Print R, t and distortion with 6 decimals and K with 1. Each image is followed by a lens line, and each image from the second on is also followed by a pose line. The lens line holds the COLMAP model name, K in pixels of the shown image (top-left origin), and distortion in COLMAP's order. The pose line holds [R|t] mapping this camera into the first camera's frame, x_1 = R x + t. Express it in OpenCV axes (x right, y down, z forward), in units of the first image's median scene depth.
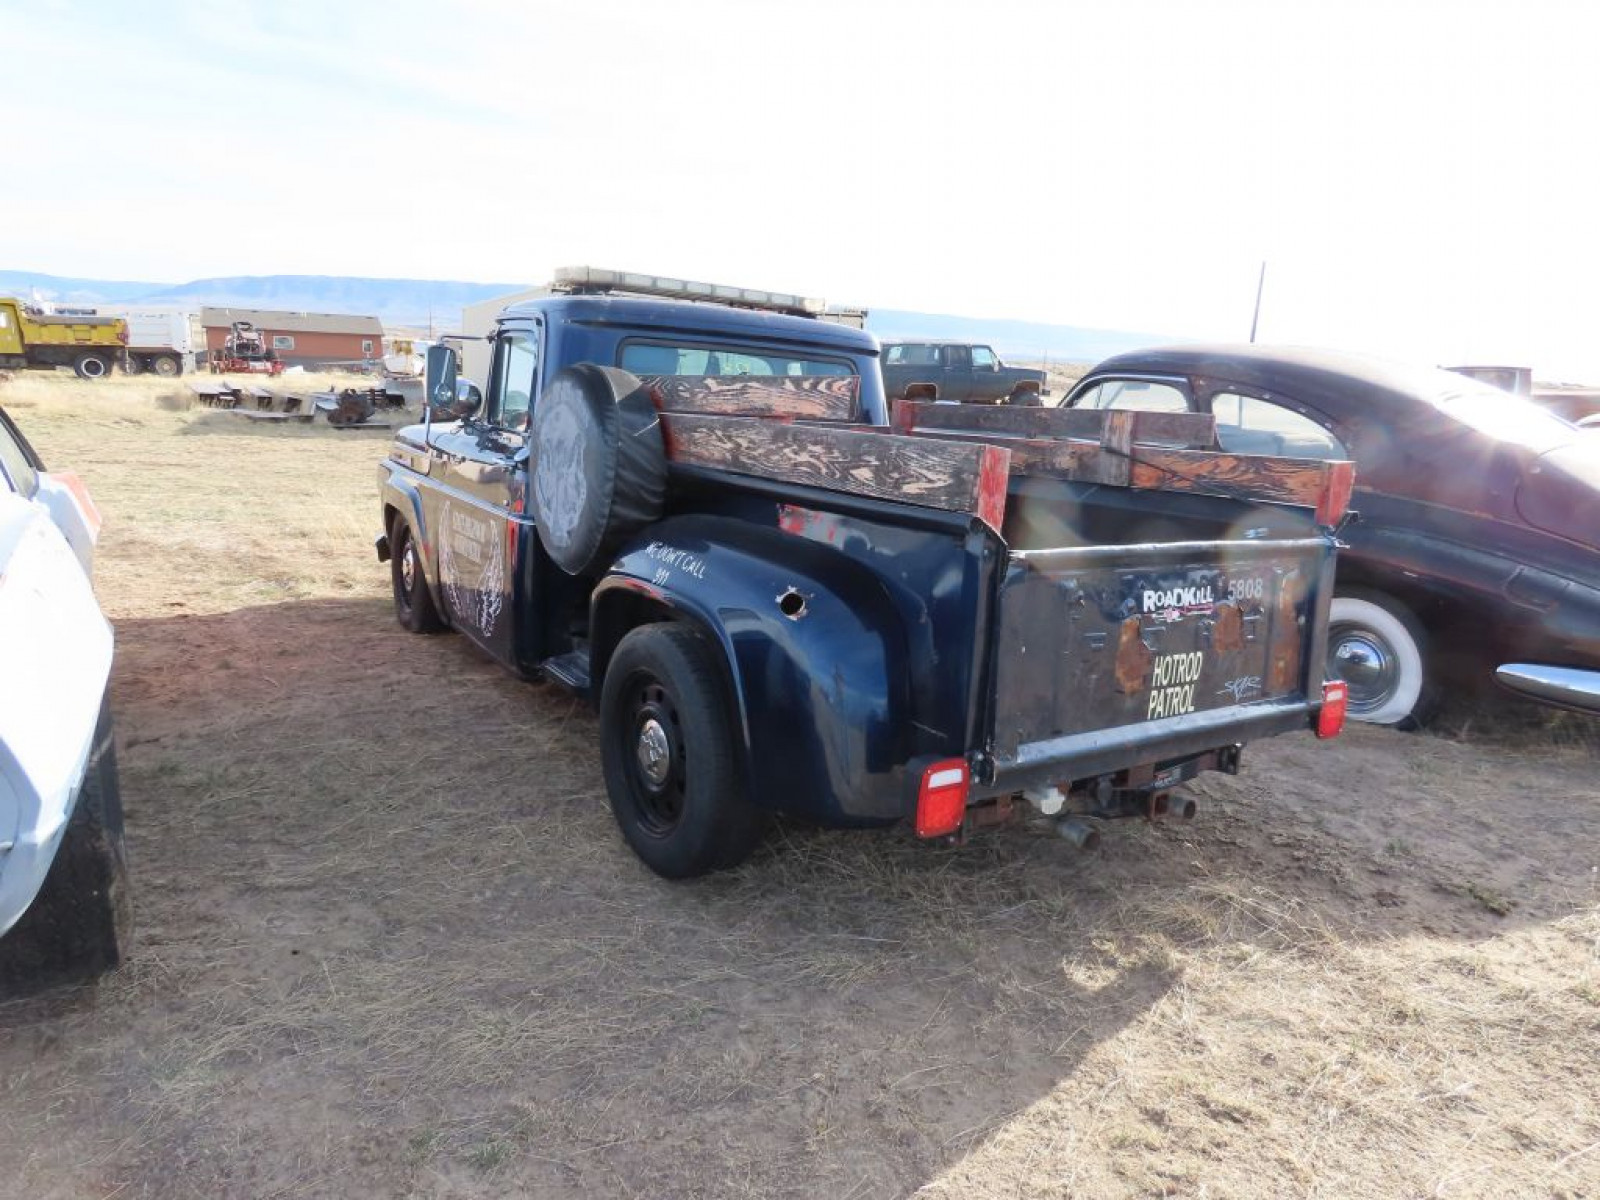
lens RADIAL K [[1012.3, 0, 813.6], [0, 1012.3, 603.5], [0, 0, 1]] dist [0.003342, -0.005560]
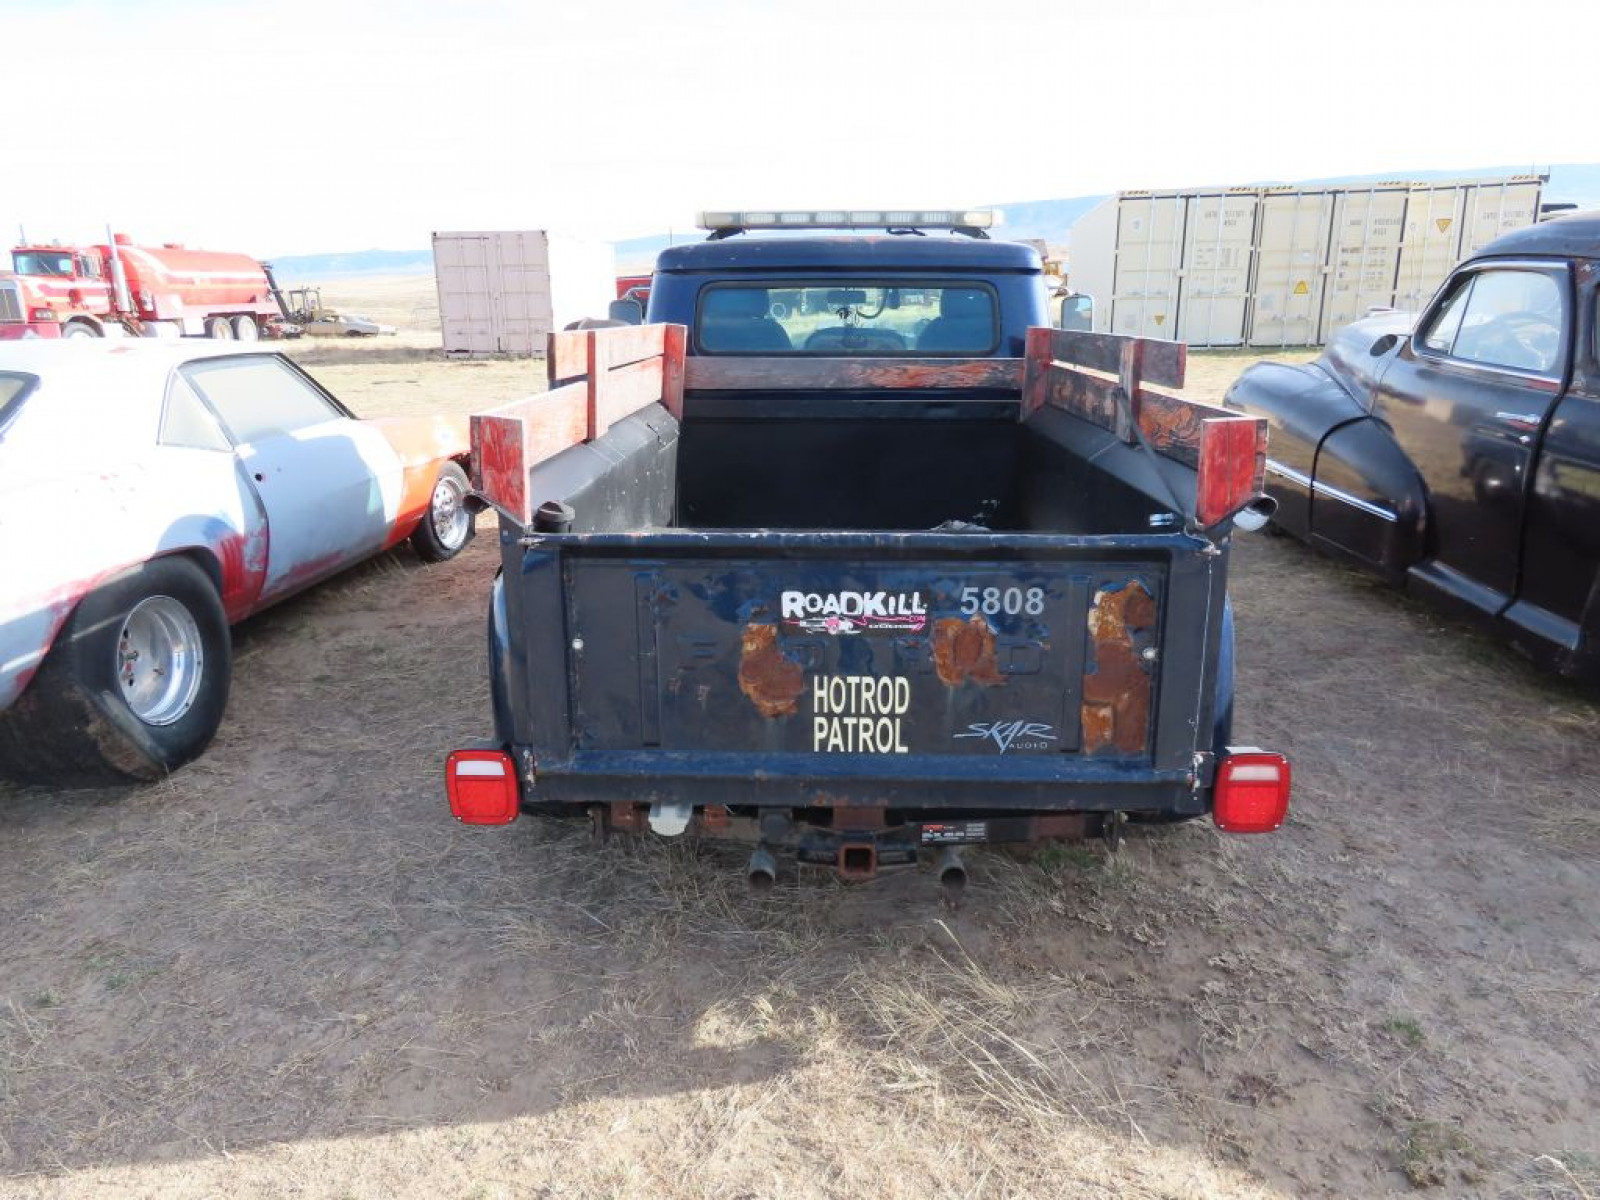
lens RADIAL K [[1012.3, 0, 801.7], [0, 1012.3, 607.7], [0, 0, 1]] dist [0.003342, -0.005560]
pose [[0.803532, 0.107099, -0.585547, 0.749507], [-0.058114, 0.993096, 0.101894, -0.075913], [0.592418, -0.047847, 0.804209, 0.345398]]
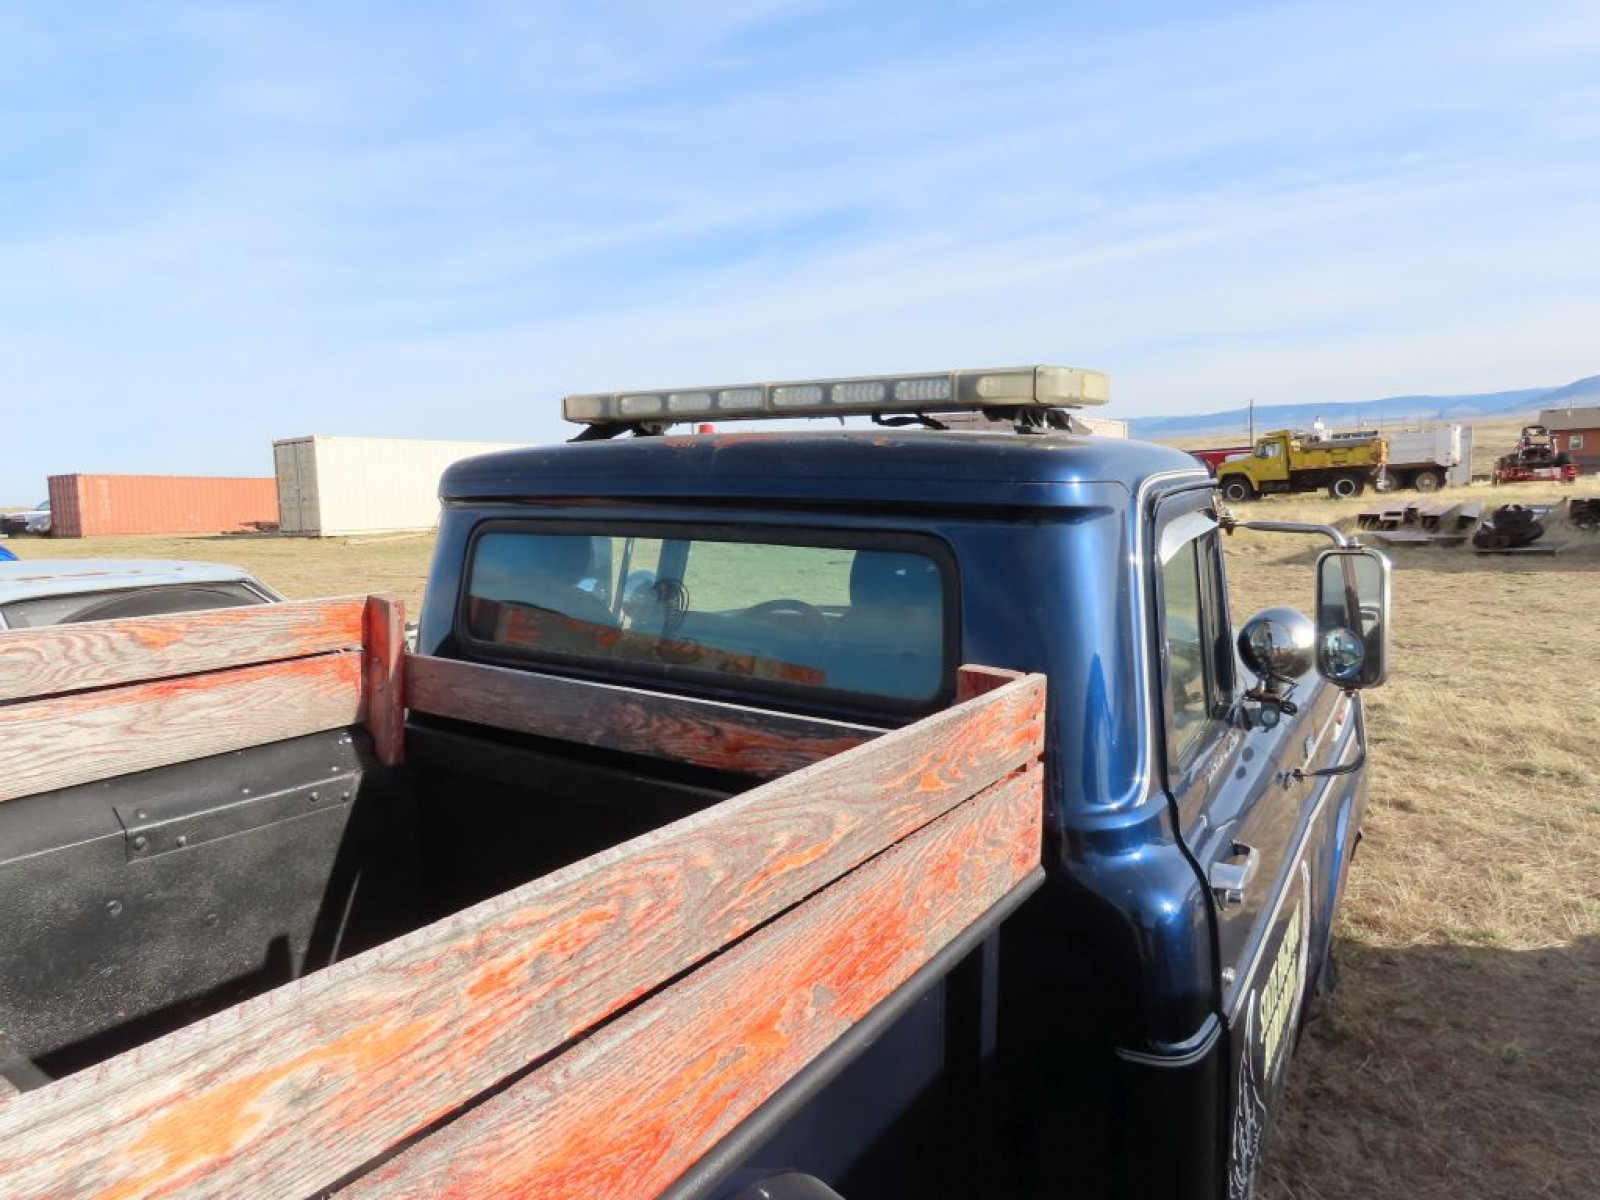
lens RADIAL K [[1012.3, 0, 790.8], [0, 1012.3, 601.6], [0, 0, 1]] dist [0.003342, -0.005560]
pose [[0.372291, 0.049212, -0.926810, 0.578534], [-0.147526, 0.989035, -0.006744, -0.353346], [0.916316, 0.139239, 0.375469, 1.398746]]
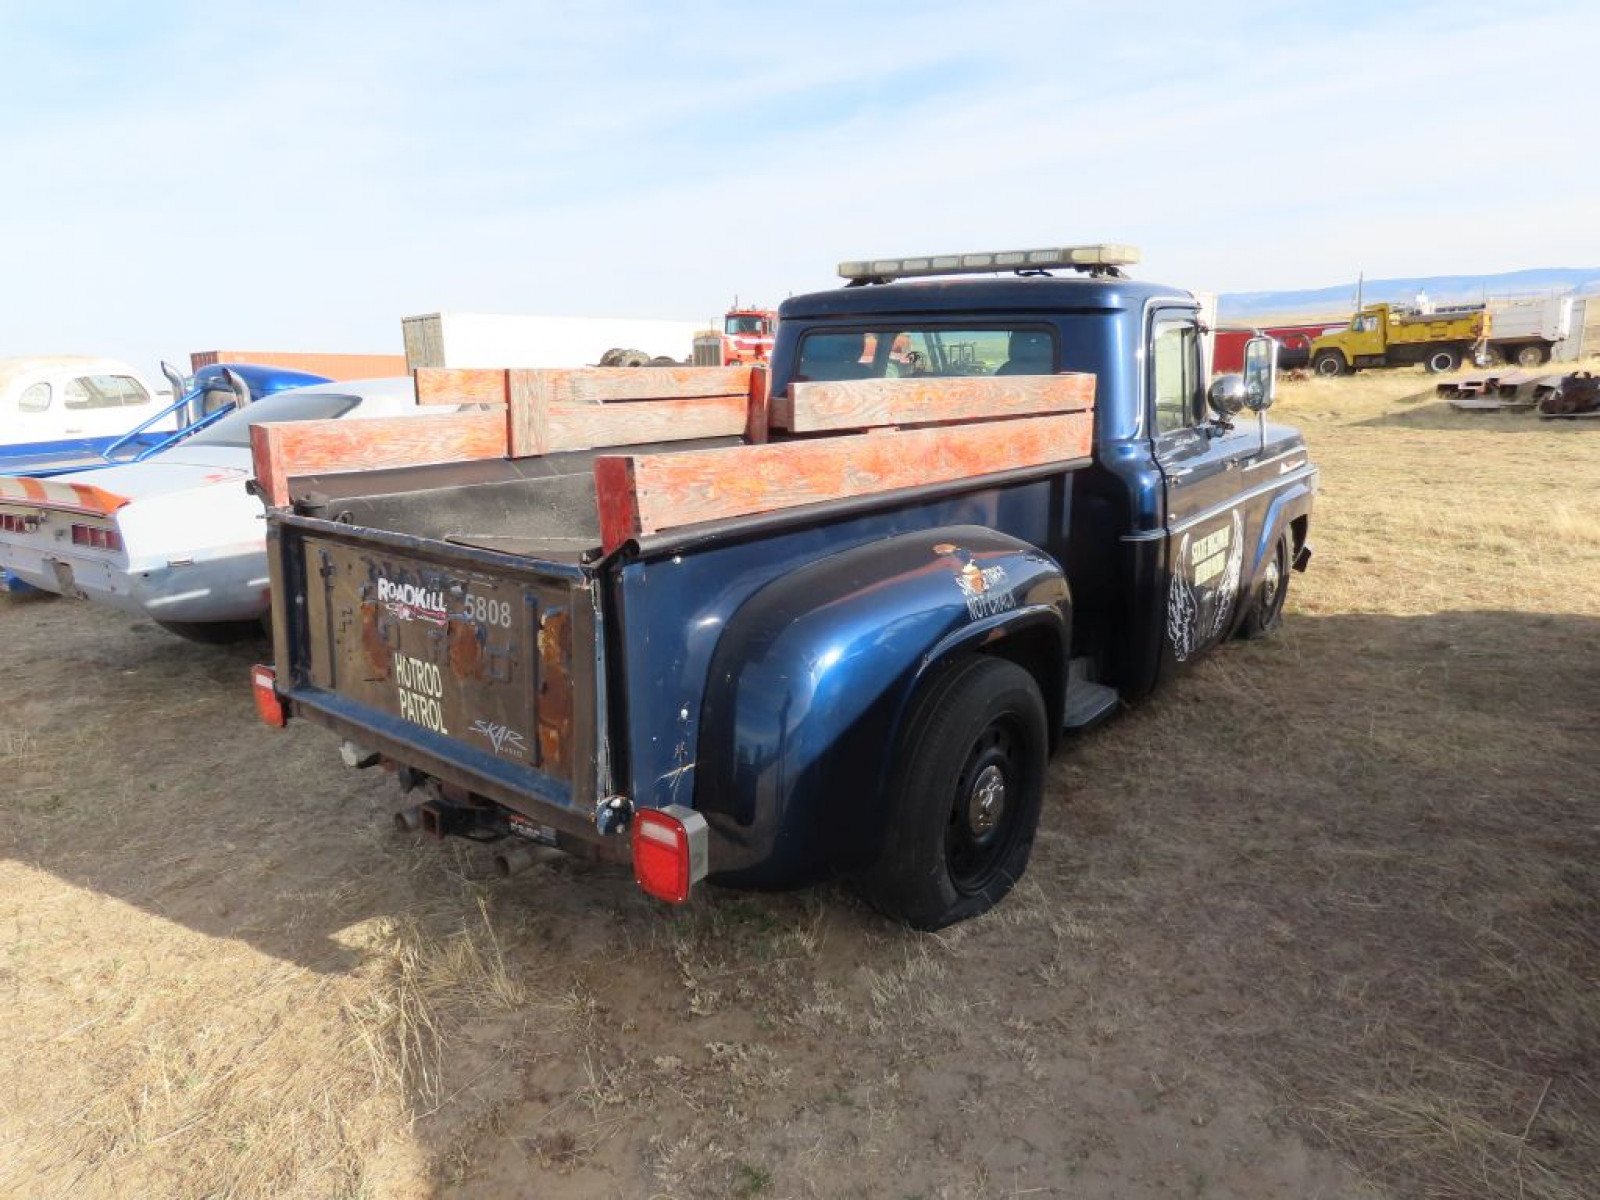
lens RADIAL K [[1012.3, 0, 795.6], [0, 1012.3, 605.1], [0, 0, 1]] dist [0.003342, -0.005560]
pose [[0.303556, 0.162169, -0.938912, 1.263022], [-0.155280, 0.980656, 0.119176, -0.152145], [0.940076, 0.109618, 0.322865, 0.992271]]
